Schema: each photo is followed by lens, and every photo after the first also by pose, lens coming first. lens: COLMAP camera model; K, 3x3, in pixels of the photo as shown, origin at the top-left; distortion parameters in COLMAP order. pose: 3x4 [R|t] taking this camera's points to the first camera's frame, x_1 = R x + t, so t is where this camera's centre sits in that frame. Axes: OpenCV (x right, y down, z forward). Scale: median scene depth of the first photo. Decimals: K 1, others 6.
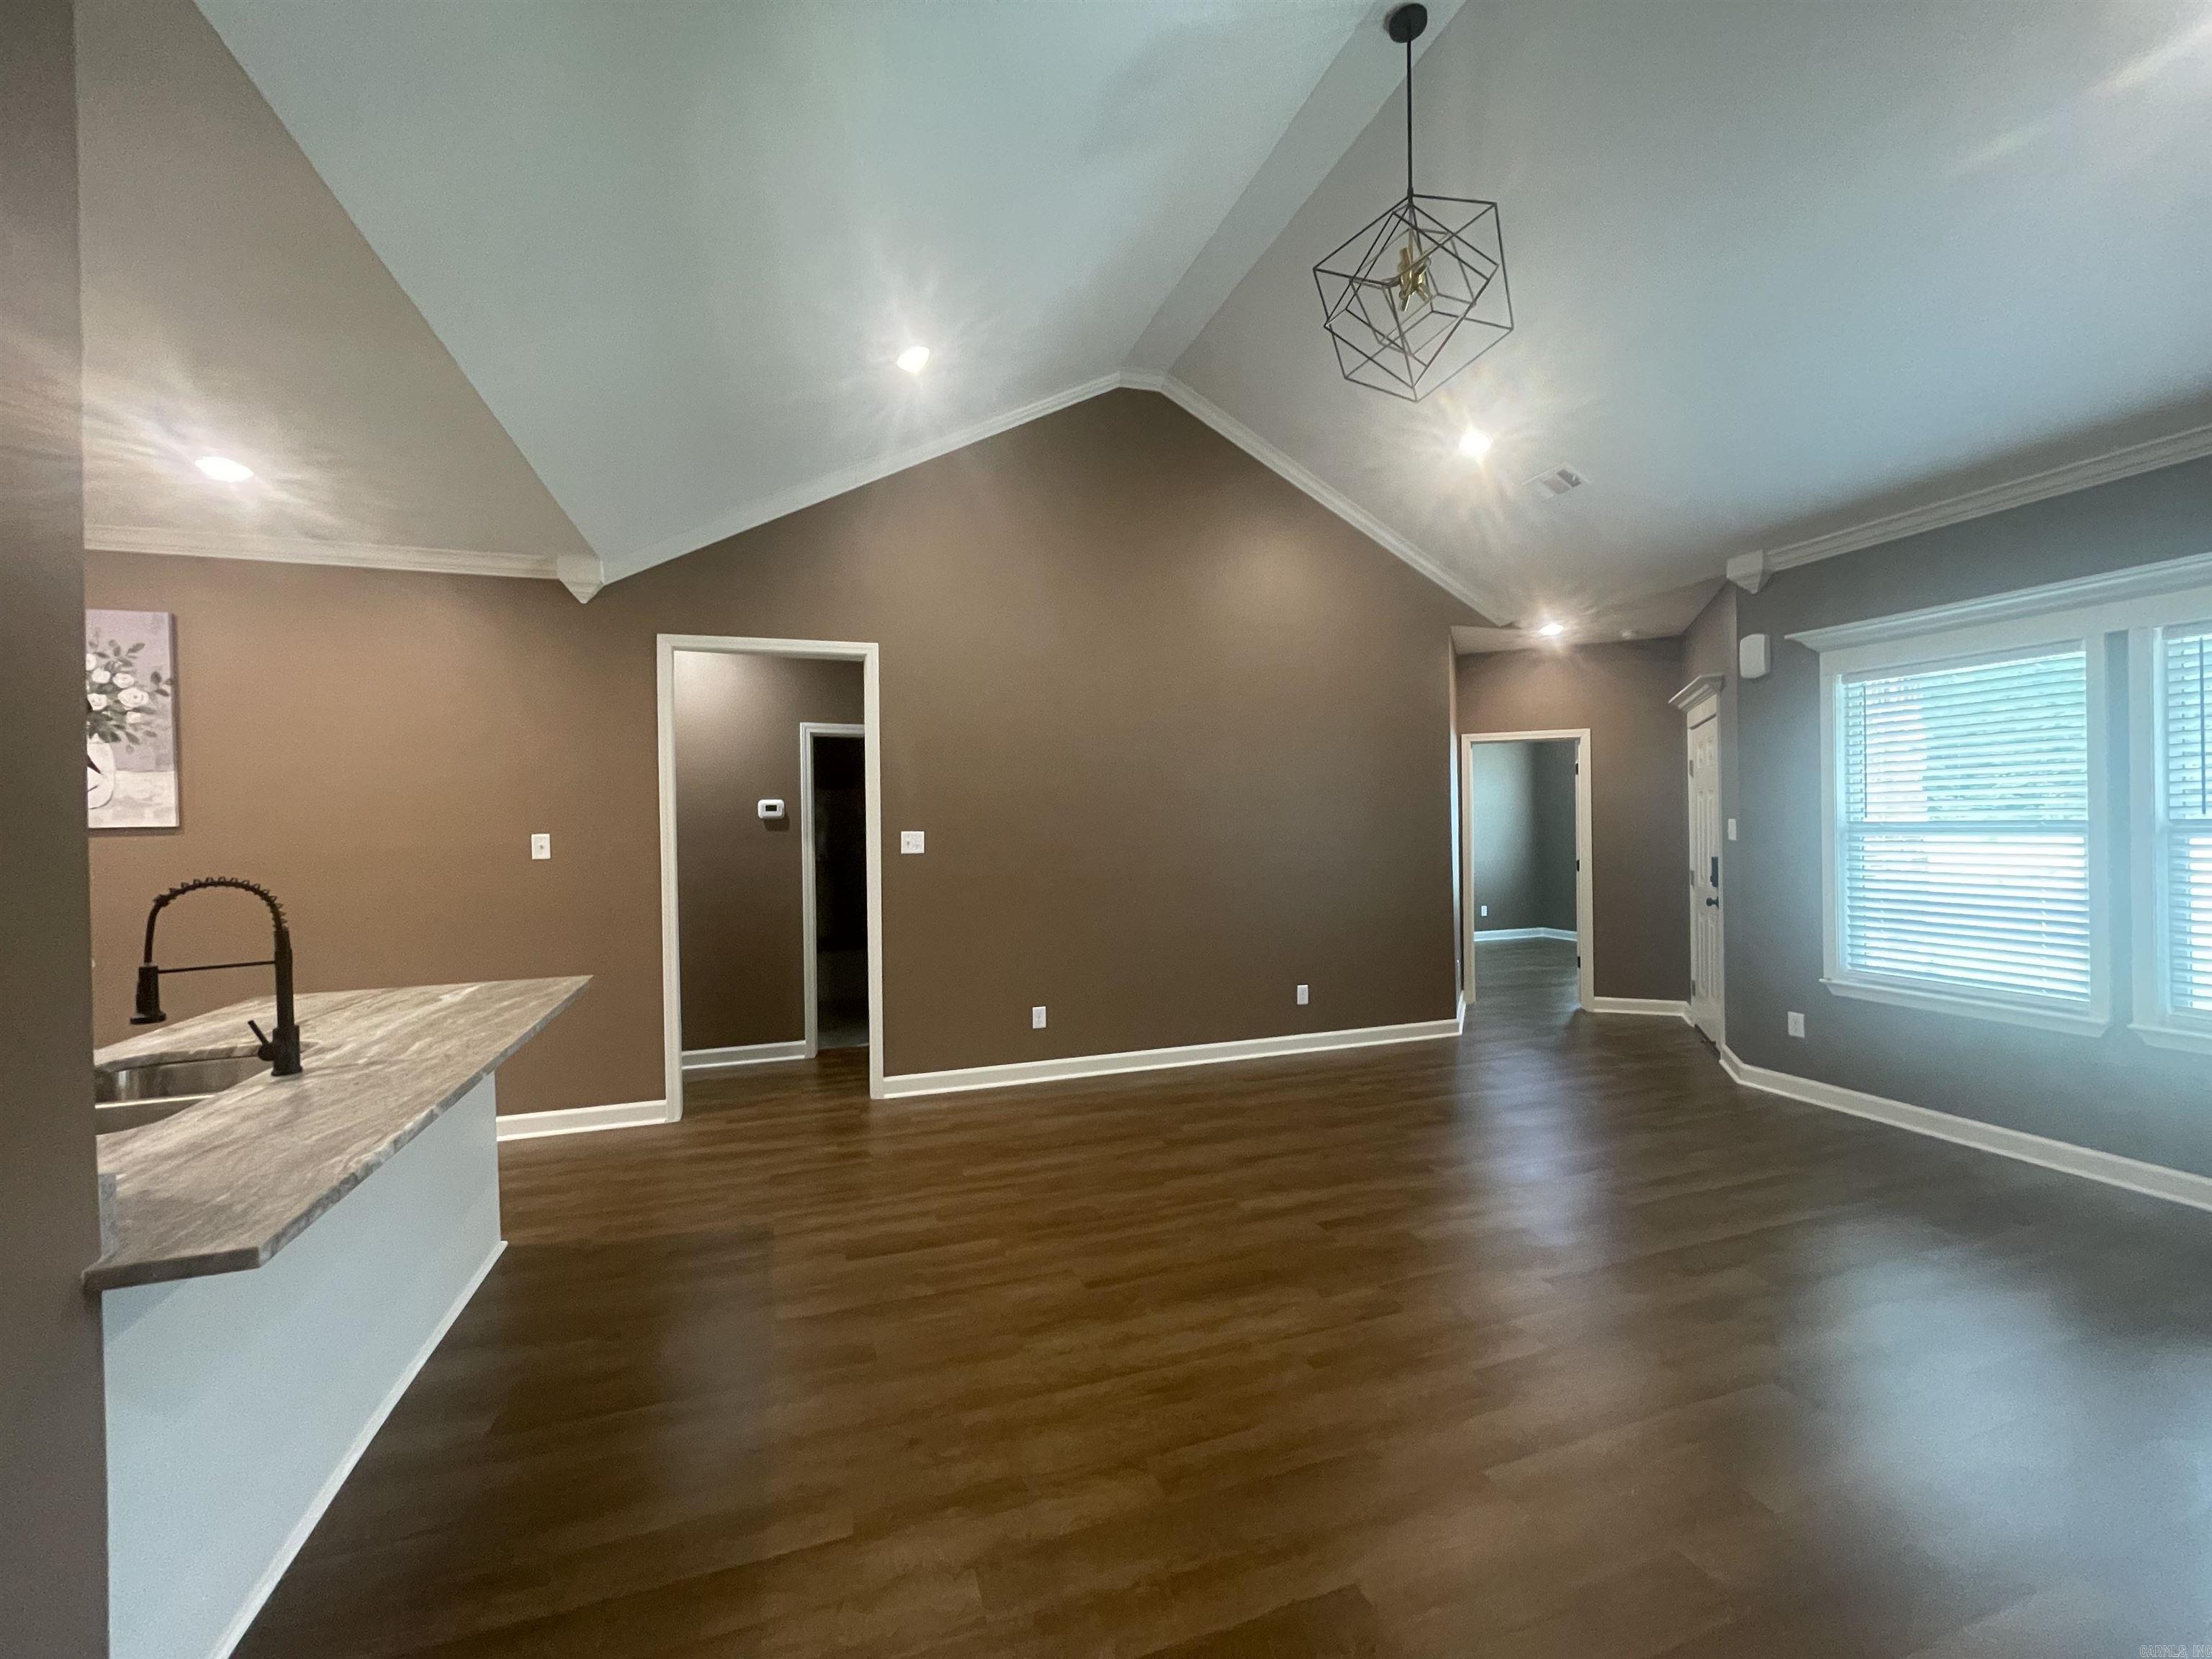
lens RADIAL K [[890.2, 0, 1100.6], [0, 890.2, 825.8], [0, 0, 1]] dist [-0.004256, 0.001468]
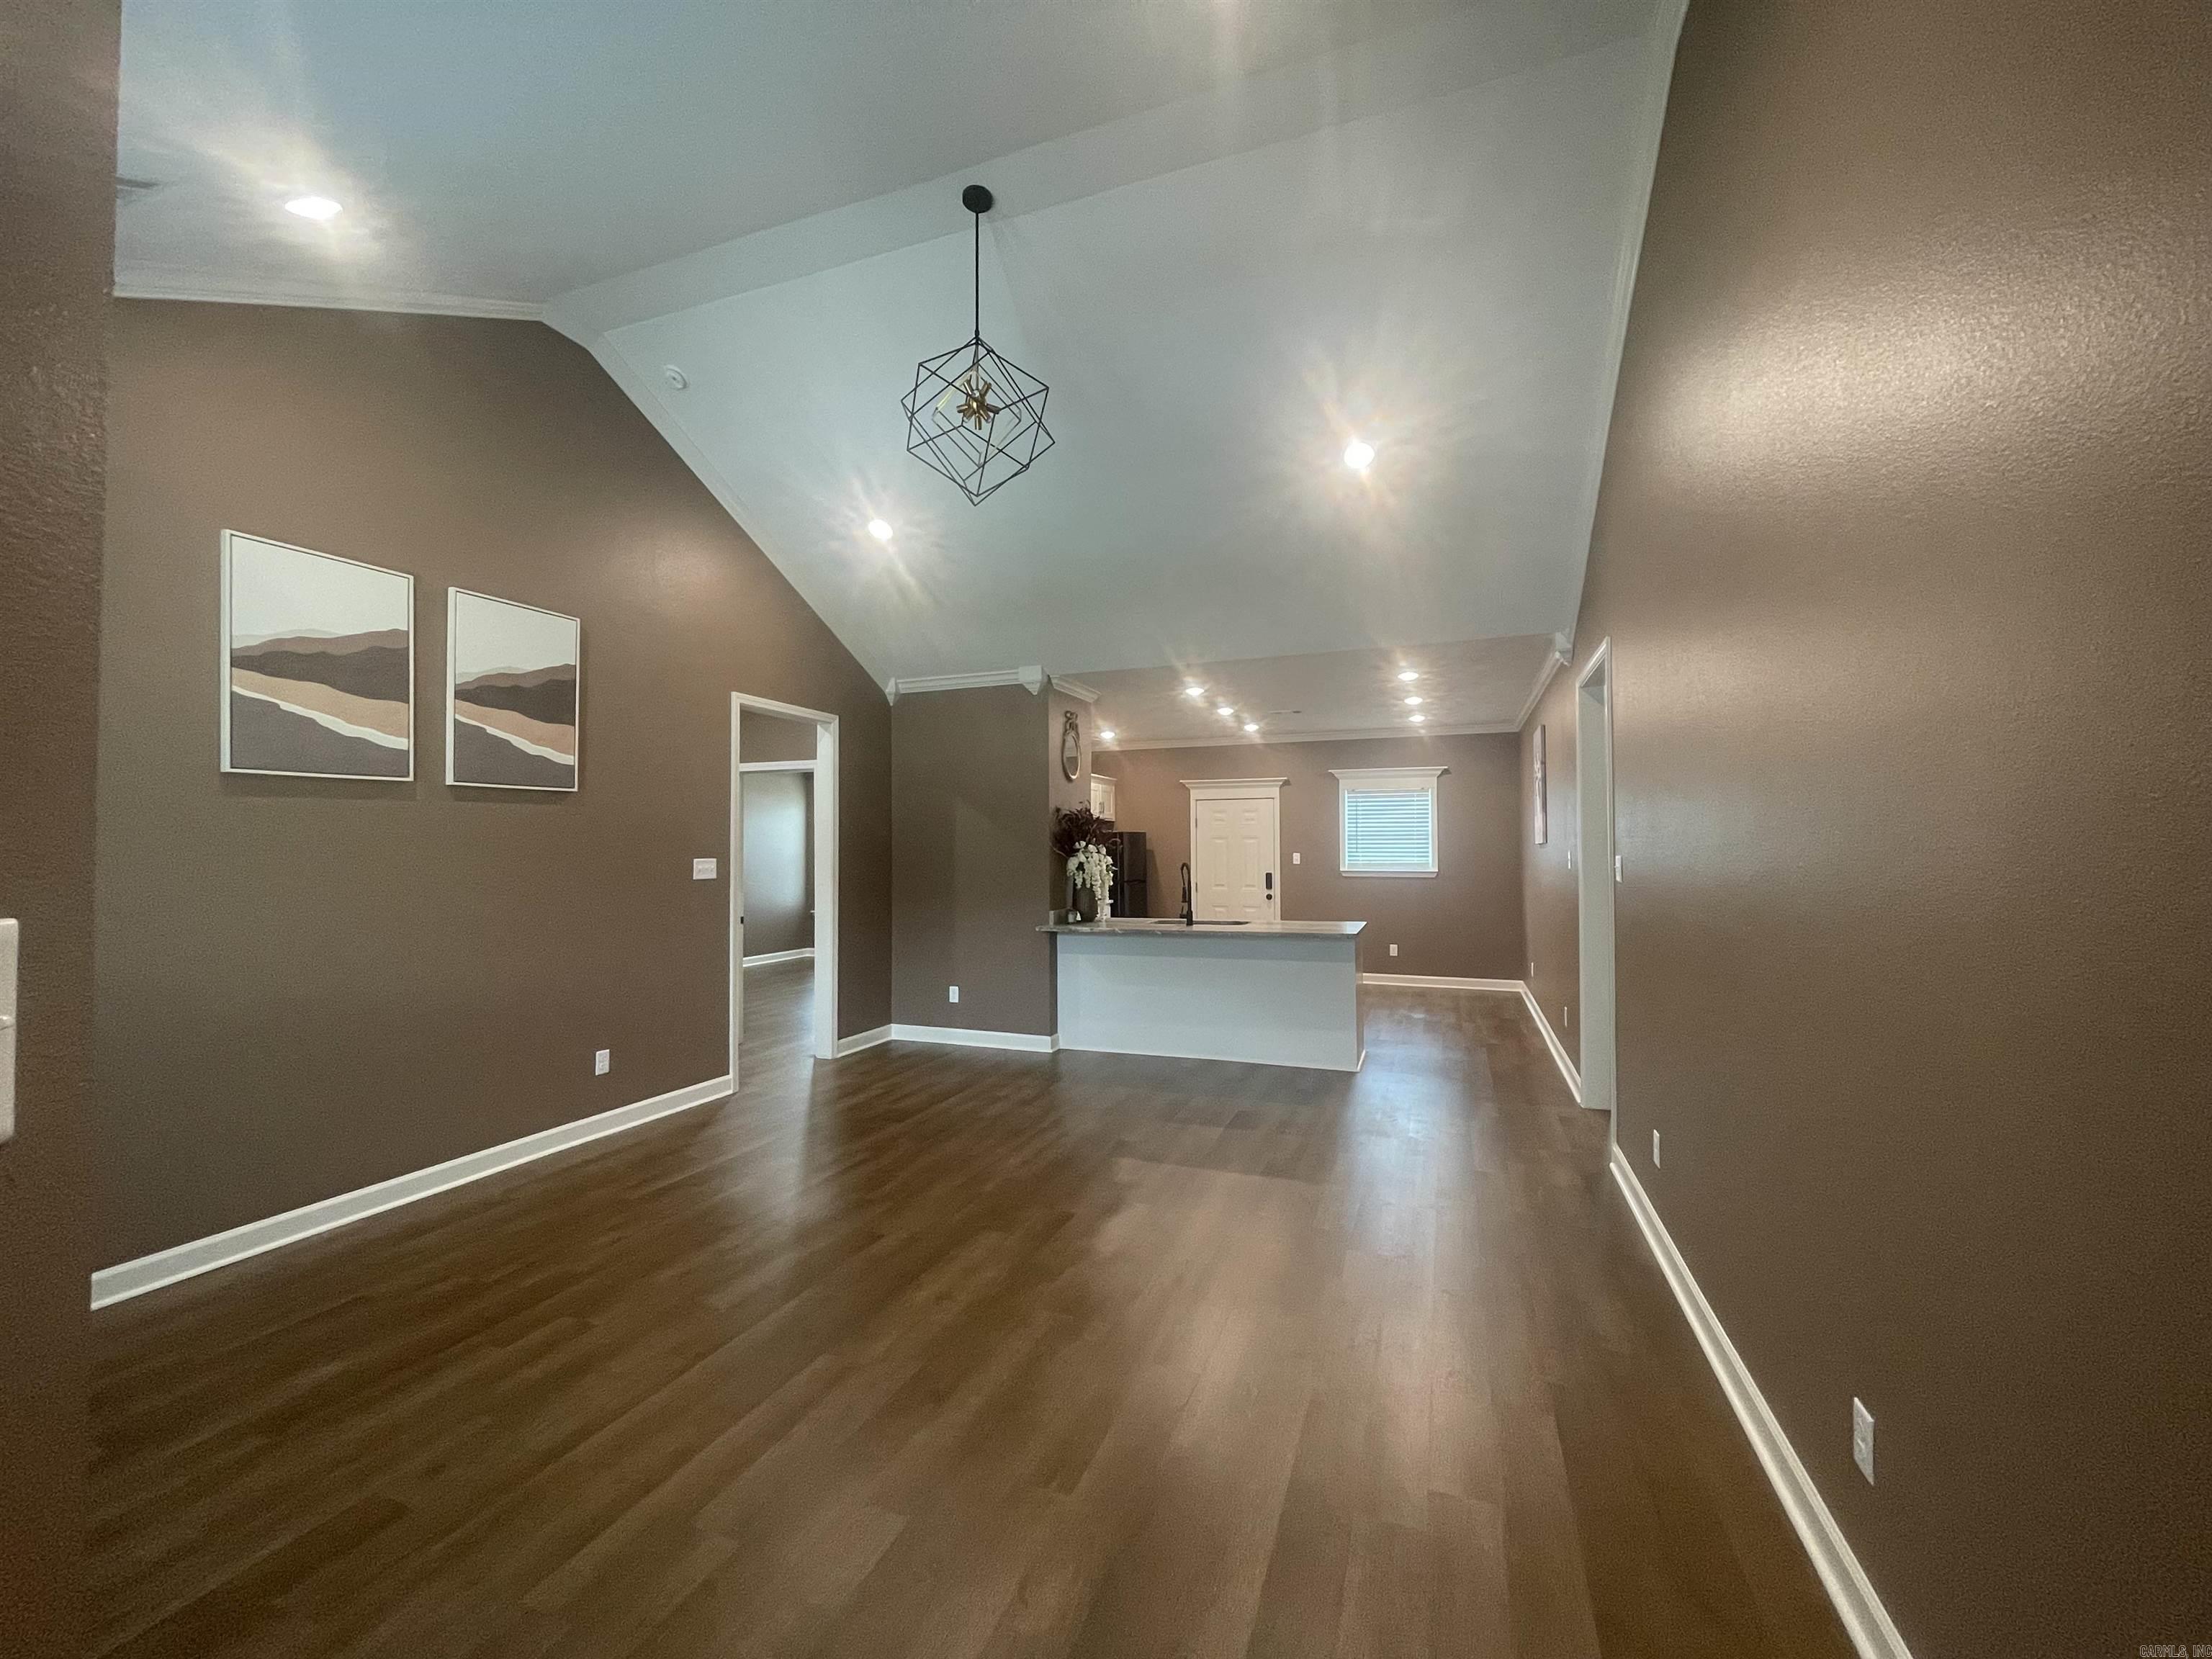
lens RADIAL K [[890.2, 0, 1100.8], [0, 890.2, 825.1], [0, 0, 1]] dist [-0.004256, 0.001468]
pose [[-0.647557, -0.006066, -0.761993, 0.709572], [0.009039, 0.999837, -0.015640, -0.014106], [0.761963, -0.017015, -0.647397, 1.164715]]
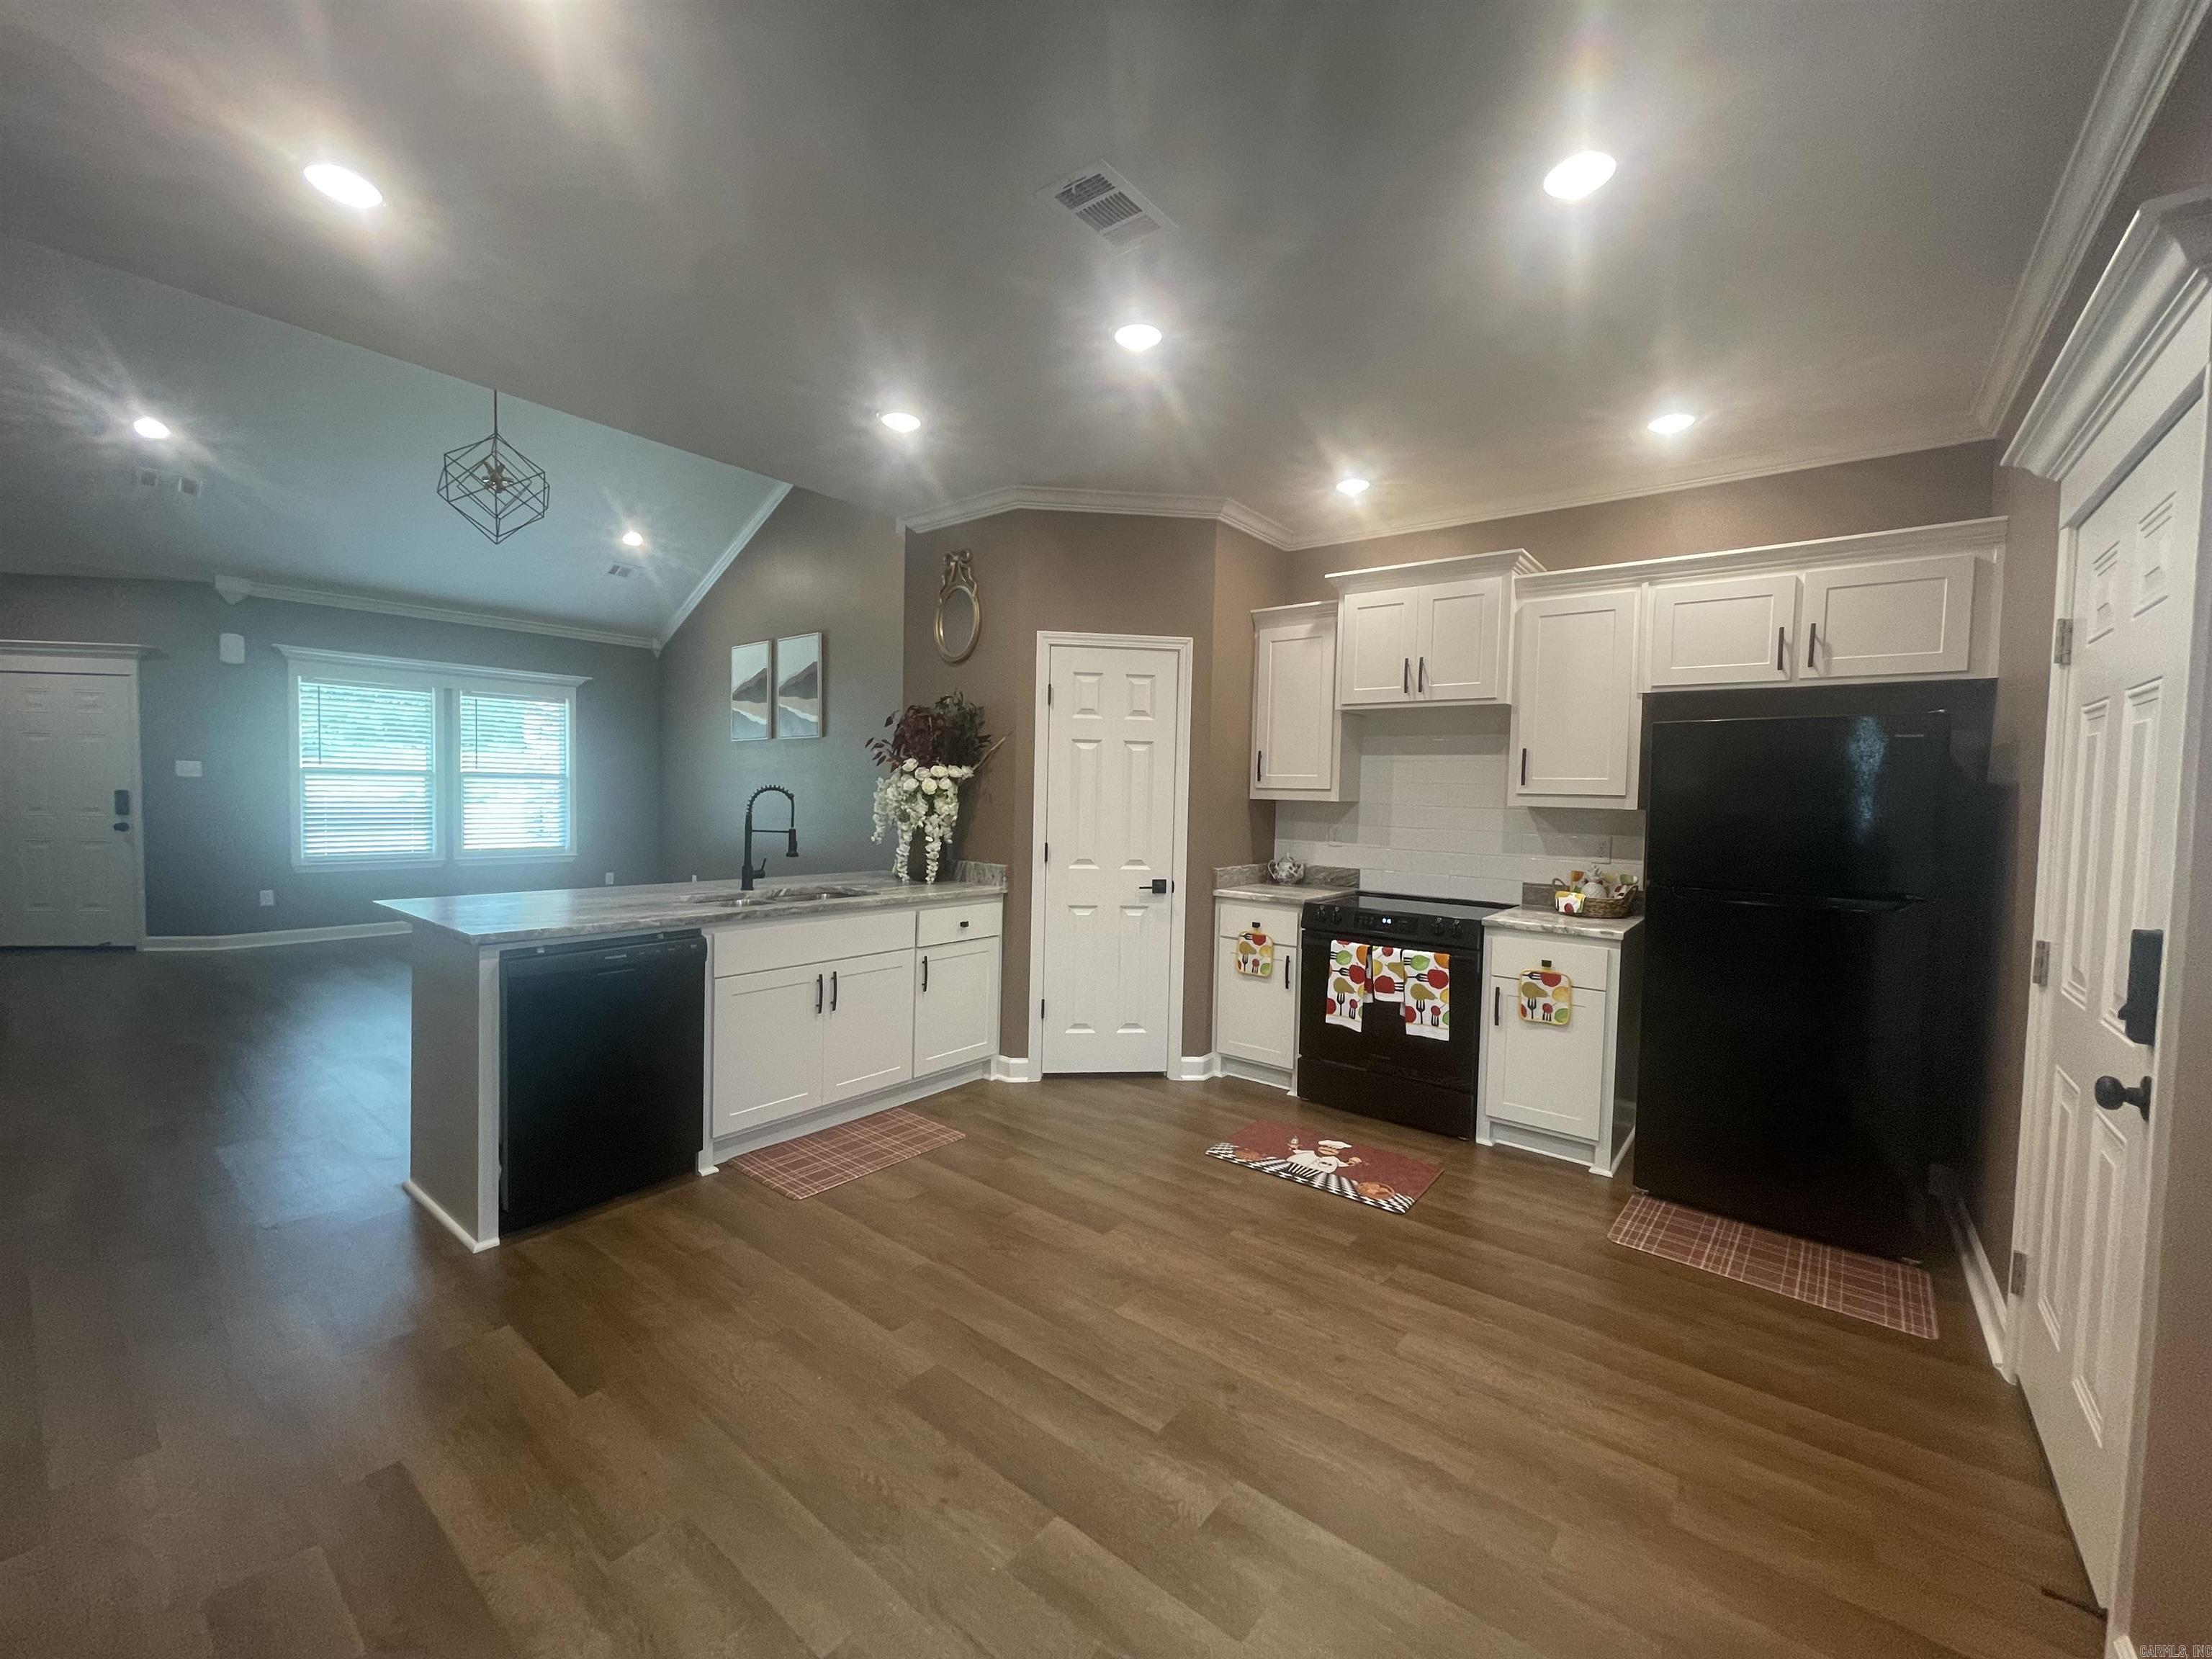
lens RADIAL K [[890.2, 0, 1111.1], [0, 890.2, 824.9], [0, 0, 1]] dist [-0.004256, 0.001468]
pose [[-0.537877, -0.033922, 0.842340, -1.210939], [-0.012135, 0.999398, 0.032498, 0.027948], [-0.842936, 0.007258, -0.537965, 0.559706]]
